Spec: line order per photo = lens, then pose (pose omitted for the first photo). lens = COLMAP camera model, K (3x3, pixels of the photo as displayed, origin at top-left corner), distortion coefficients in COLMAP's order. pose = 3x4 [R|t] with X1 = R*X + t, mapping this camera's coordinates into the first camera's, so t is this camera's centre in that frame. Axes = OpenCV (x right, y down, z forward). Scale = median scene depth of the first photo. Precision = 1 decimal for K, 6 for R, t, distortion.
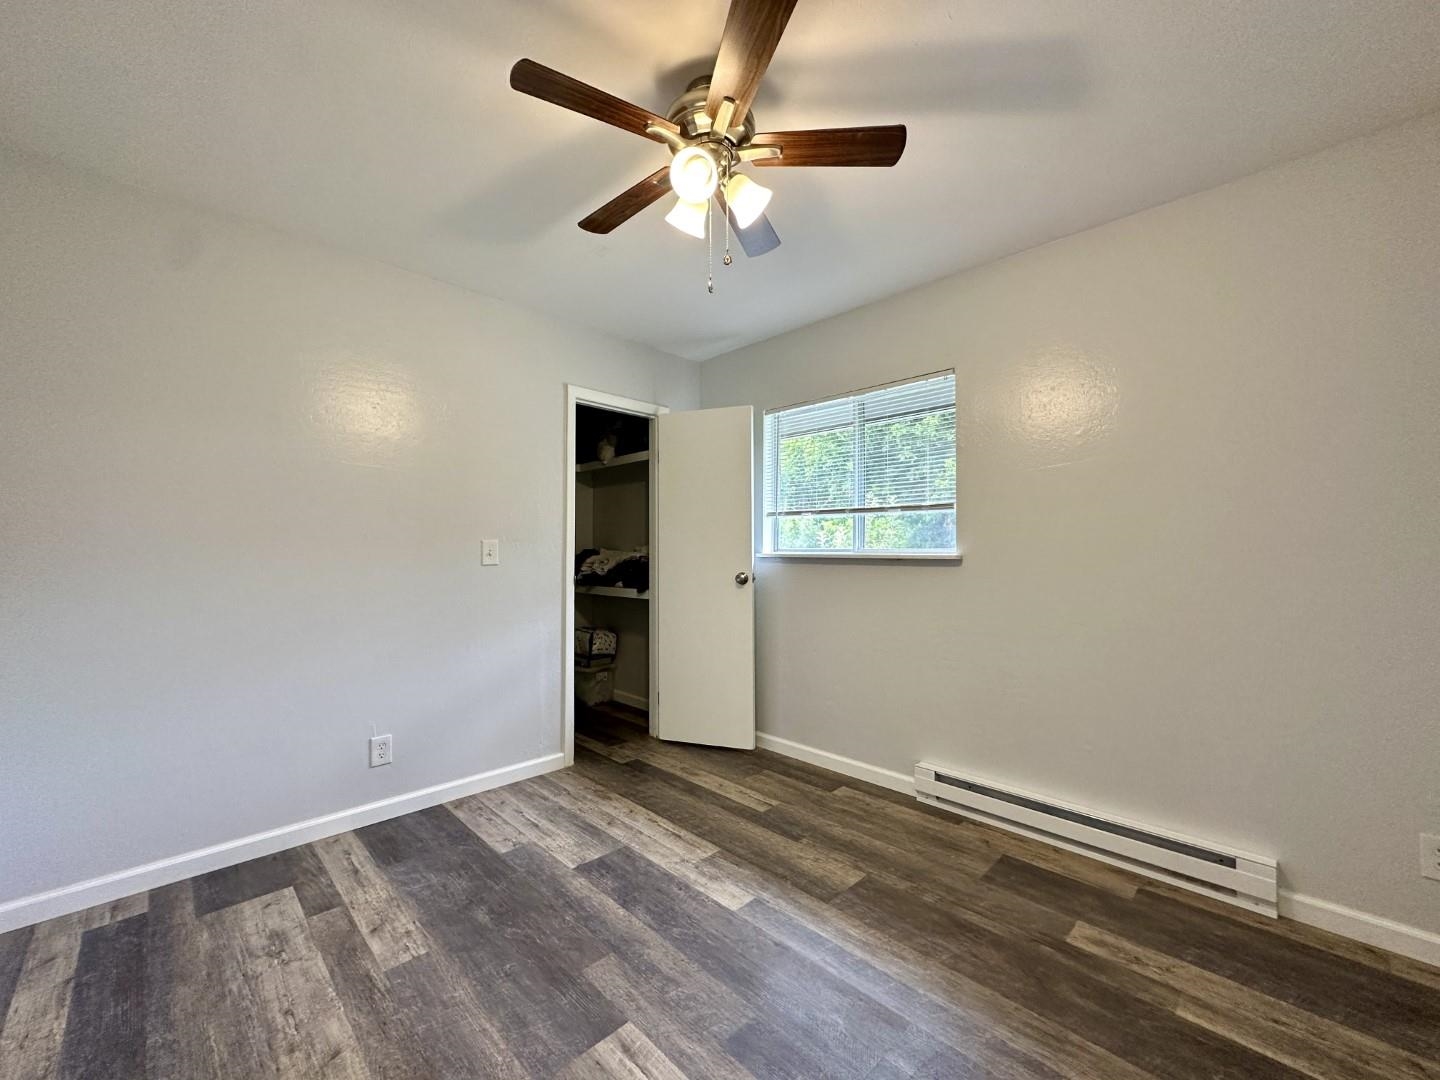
lens RADIAL K [[571.8, 0, 717.5], [0, 571.8, 540.8], [0, 0, 1]] dist [-0.000503, -0.000039]
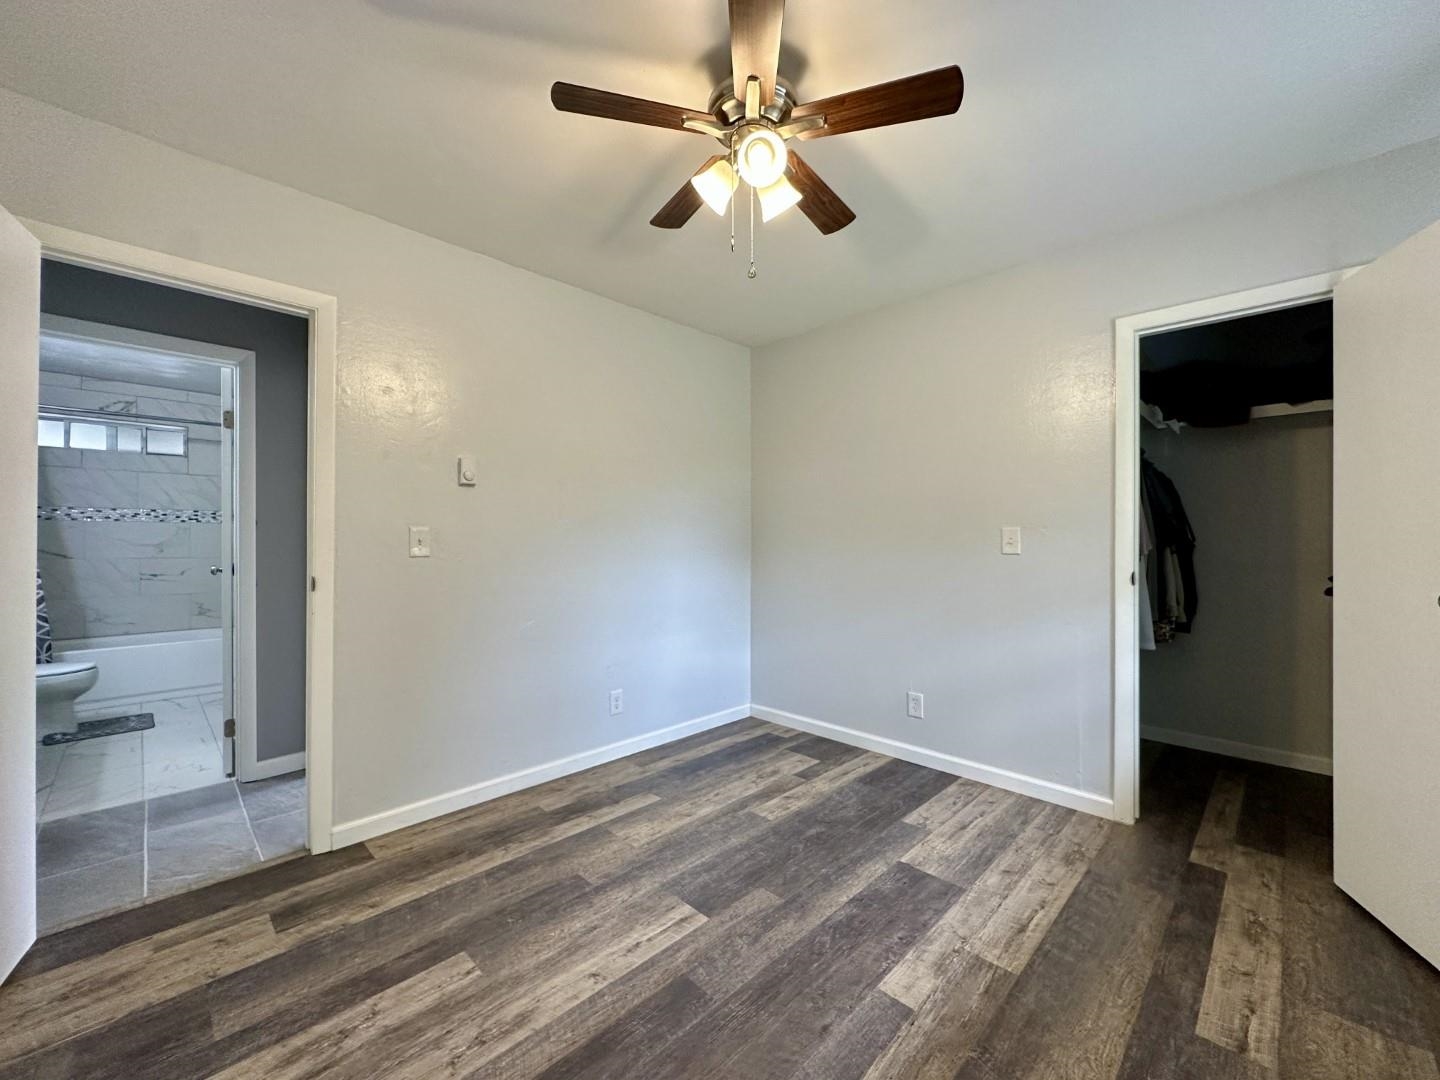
lens RADIAL K [[571.8, 0, 717.5], [0, 571.8, 540.8], [0, 0, 1]] dist [-0.000503, -0.000039]
pose [[0.013787, -0.000262, -0.999905, 0.671154], [0.017143, 0.999853, -0.000026, 0.016258], [0.999758, -0.017141, 0.013789, 0.631078]]
